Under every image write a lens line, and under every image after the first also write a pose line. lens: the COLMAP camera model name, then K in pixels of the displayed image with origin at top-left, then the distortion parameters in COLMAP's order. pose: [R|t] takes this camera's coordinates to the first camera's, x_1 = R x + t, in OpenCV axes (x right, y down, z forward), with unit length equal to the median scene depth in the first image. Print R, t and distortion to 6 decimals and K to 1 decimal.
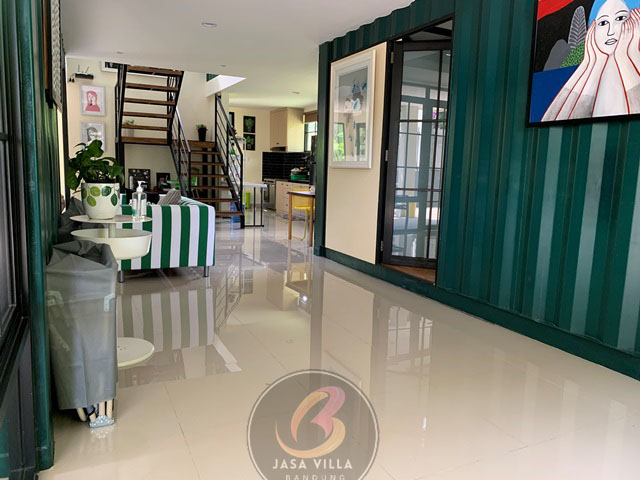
lens RADIAL K [[487.4, 0, 321.4], [0, 487.4, 242.0], [0, 0, 1]] dist [0.024899, -0.030667]
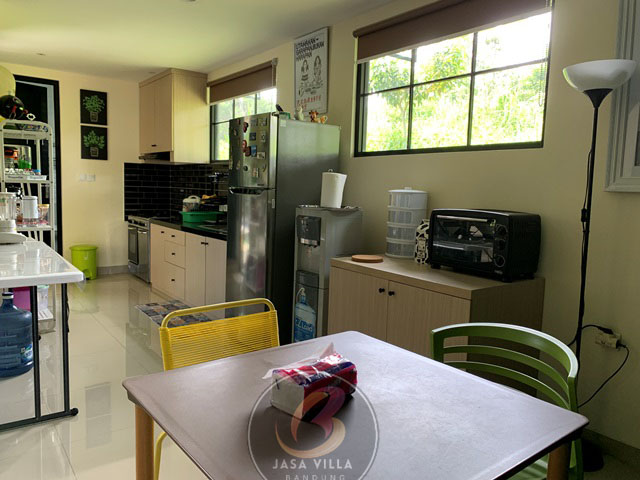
lens RADIAL K [[487.4, 0, 322.2], [0, 487.4, 234.0], [0, 0, 1]] dist [0.024899, -0.030667]
pose [[0.981856, -0.026066, 0.187827, -0.018719], [0.033966, 0.998663, -0.038963, -0.089871], [-0.186561, 0.044636, 0.981429, 0.498578]]
